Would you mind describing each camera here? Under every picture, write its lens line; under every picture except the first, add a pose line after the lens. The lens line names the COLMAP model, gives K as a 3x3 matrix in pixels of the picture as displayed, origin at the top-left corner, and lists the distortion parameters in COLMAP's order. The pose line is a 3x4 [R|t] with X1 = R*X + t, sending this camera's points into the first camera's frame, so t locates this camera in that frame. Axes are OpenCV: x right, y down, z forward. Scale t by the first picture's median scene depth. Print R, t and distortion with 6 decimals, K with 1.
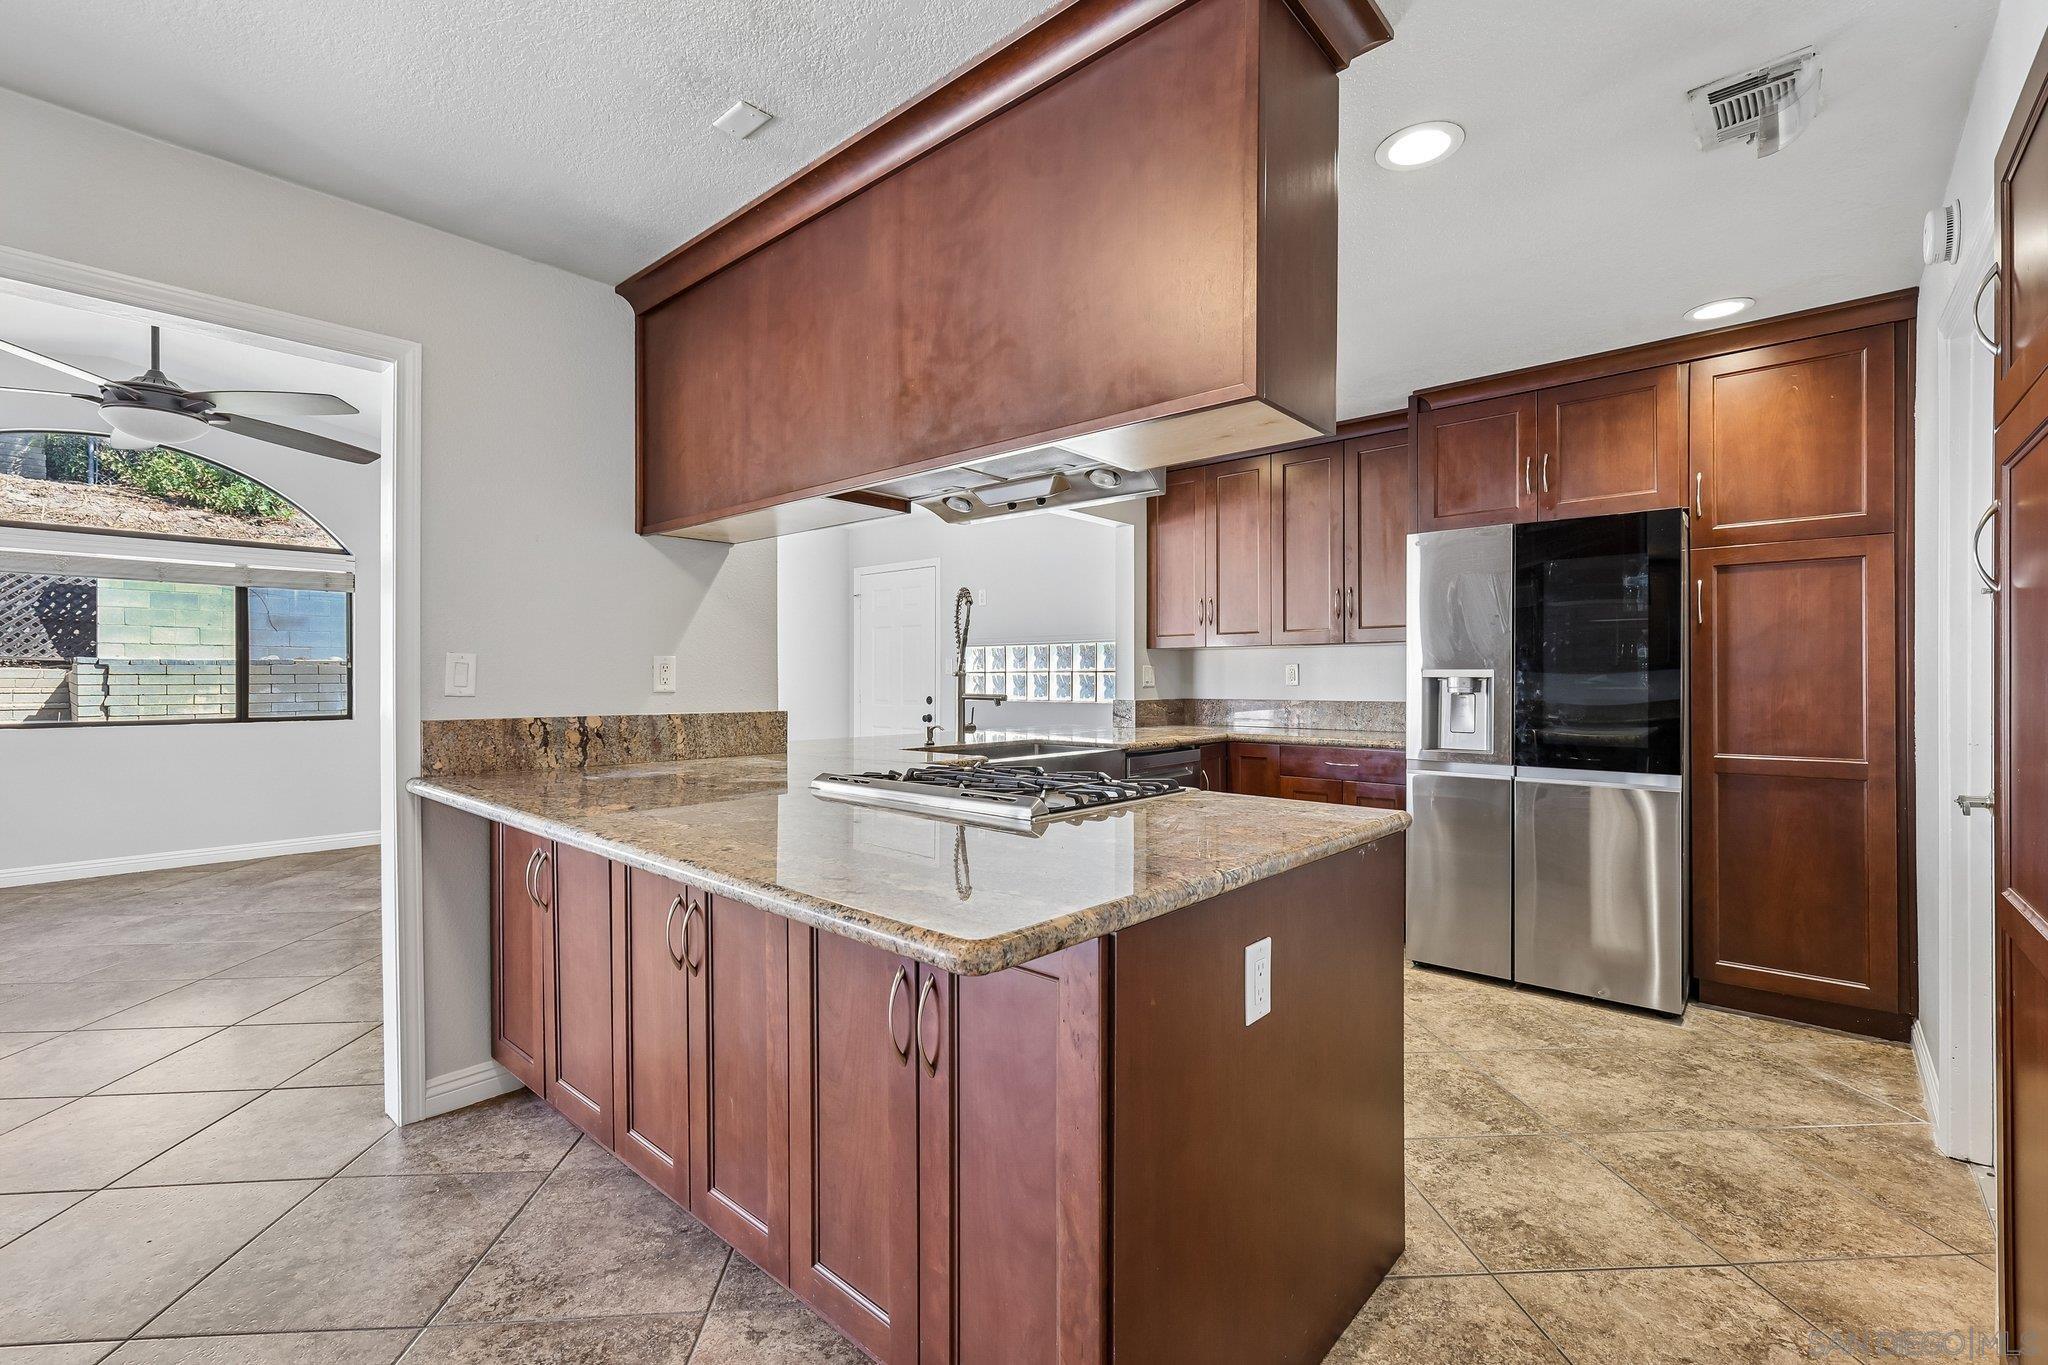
lens RADIAL K [[884.0, 0, 1027.6], [0, 884.0, 676.9], [0, 0, 1]] dist [0.002413, -0.000369]
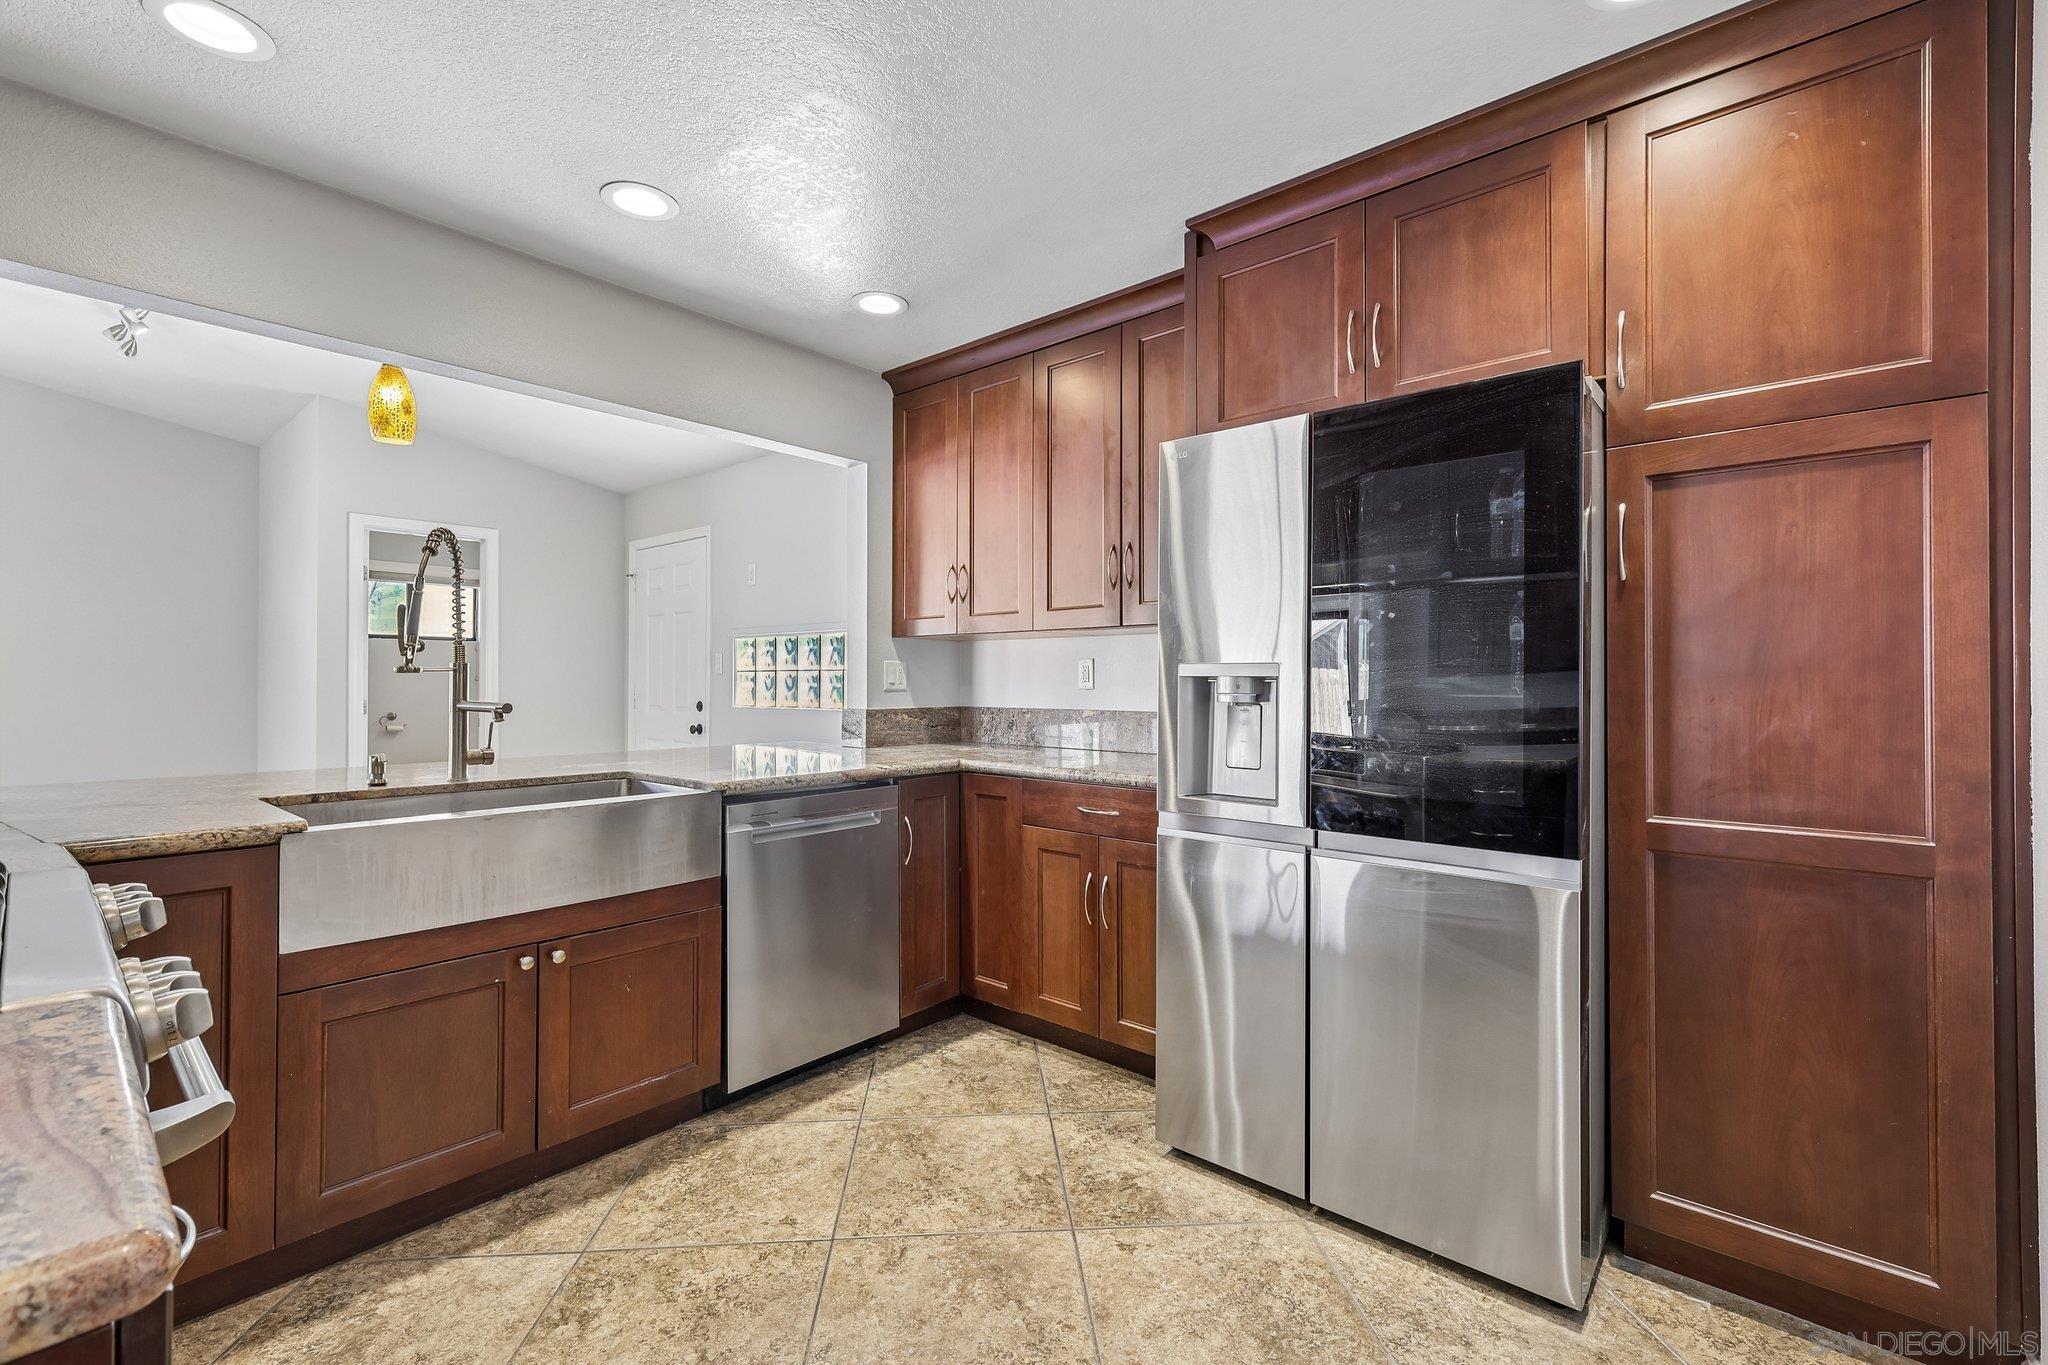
lens RADIAL K [[888.4, 0, 1026.7], [0, 888.4, 675.7], [0, 0, 1]] dist [0.001777, 0.000251]
pose [[0.999996, 0.002175, 0.001786, 0.384719], [-0.002170, 0.999993, -0.002933, 0.001779], [-0.001792, 0.002929, 0.999994, 0.442468]]
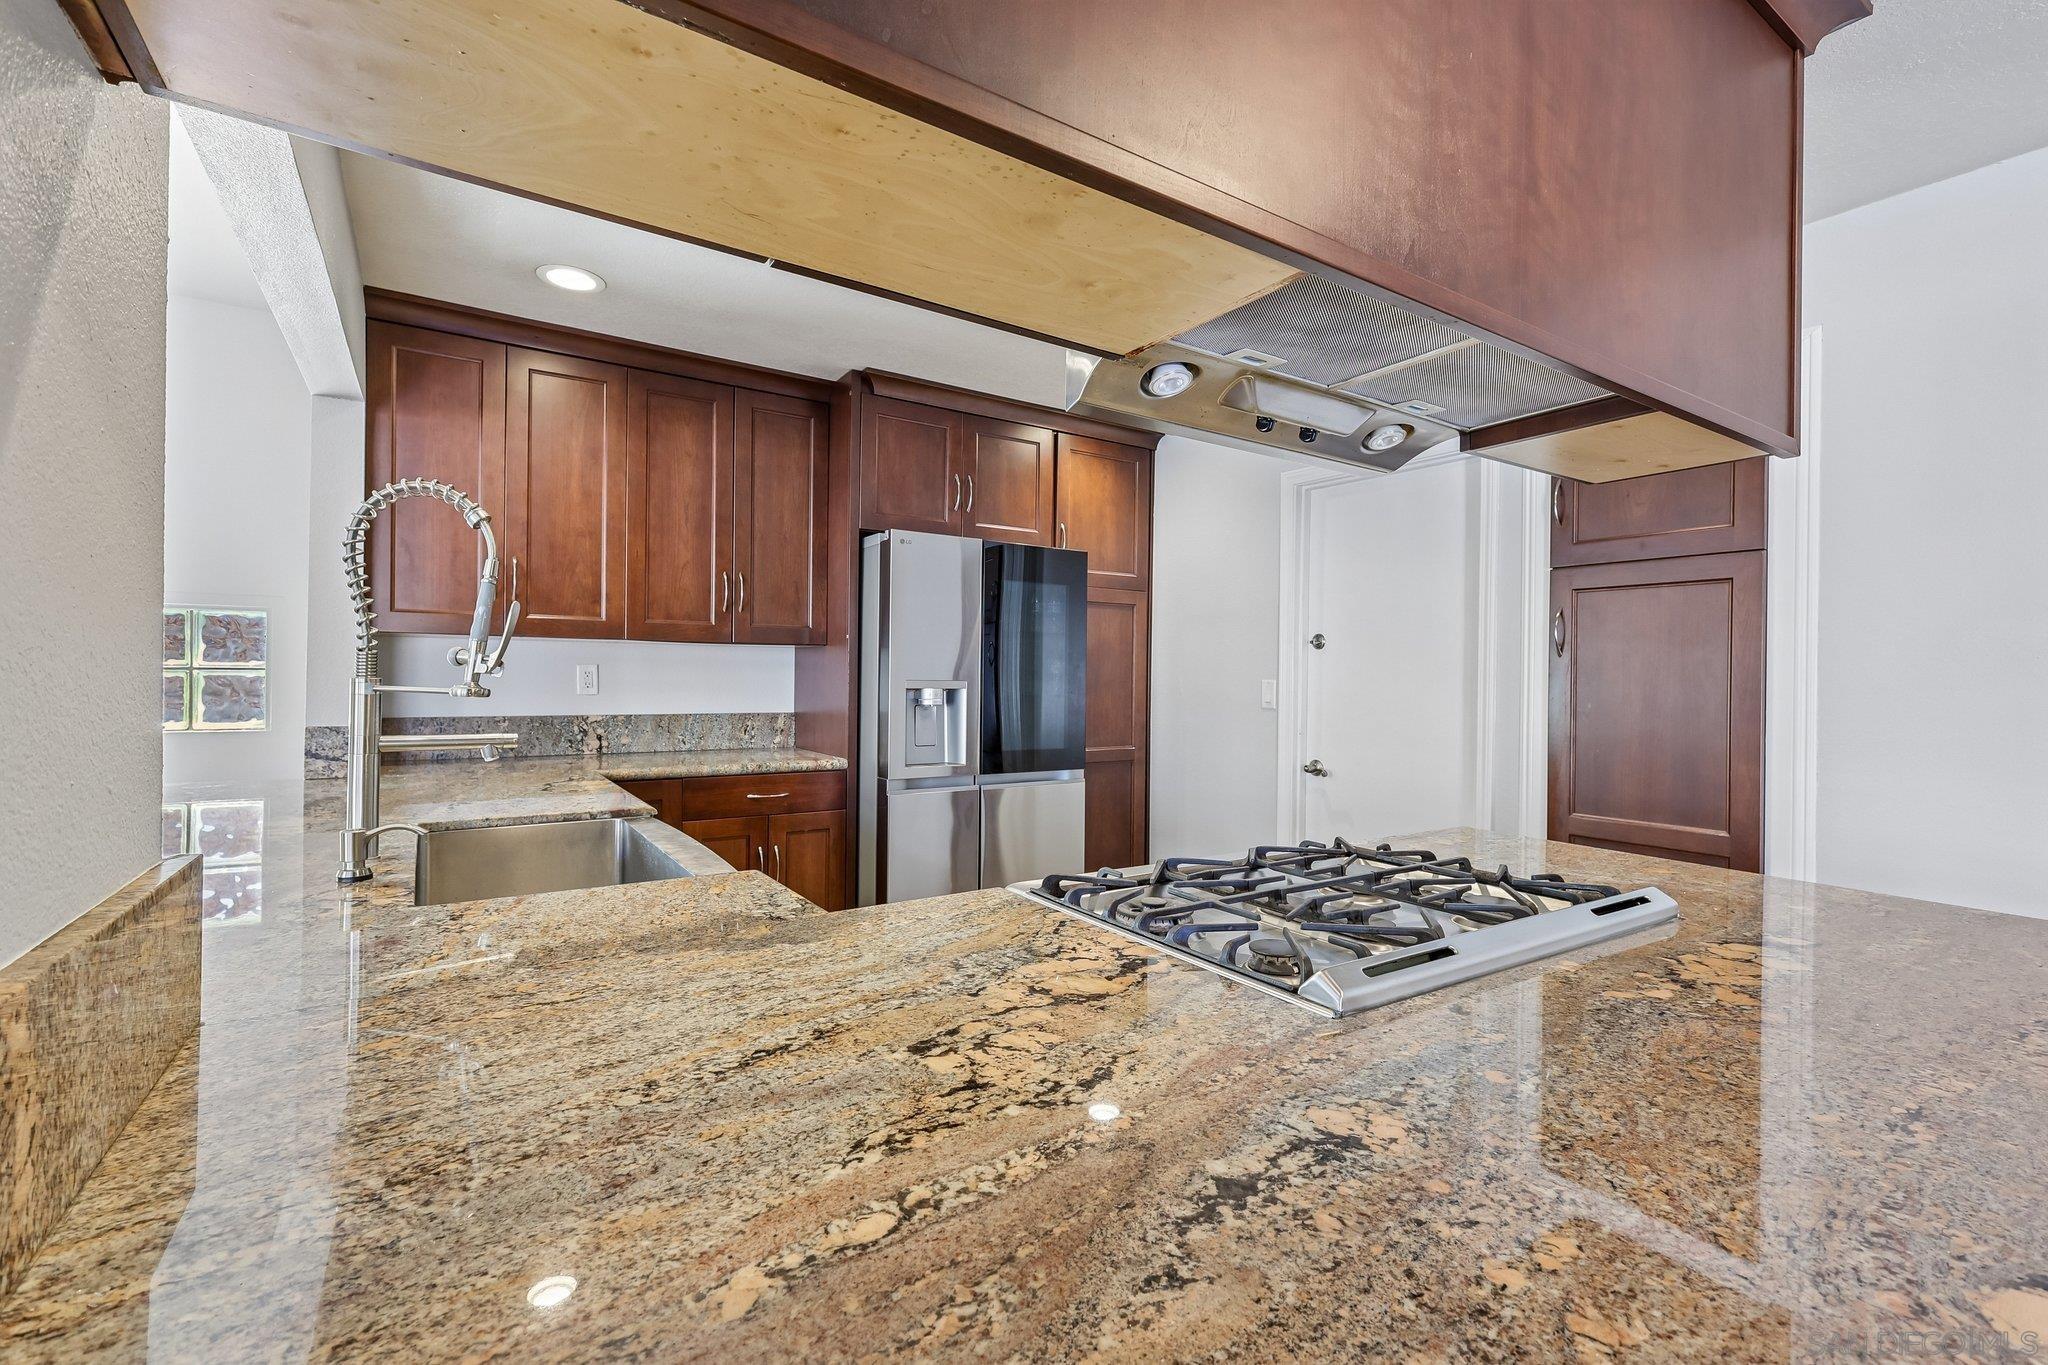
lens RADIAL K [[888.4, 0, 1026.7], [0, 888.4, 675.7], [0, 0, 1]] dist [0.001777, 0.000251]
pose [[0.267597, 0.002513, 0.963528, -0.454823], [-0.018477, 0.999826, 0.002524, -0.020006], [-0.963354, -0.018478, 0.267596, 0.714700]]
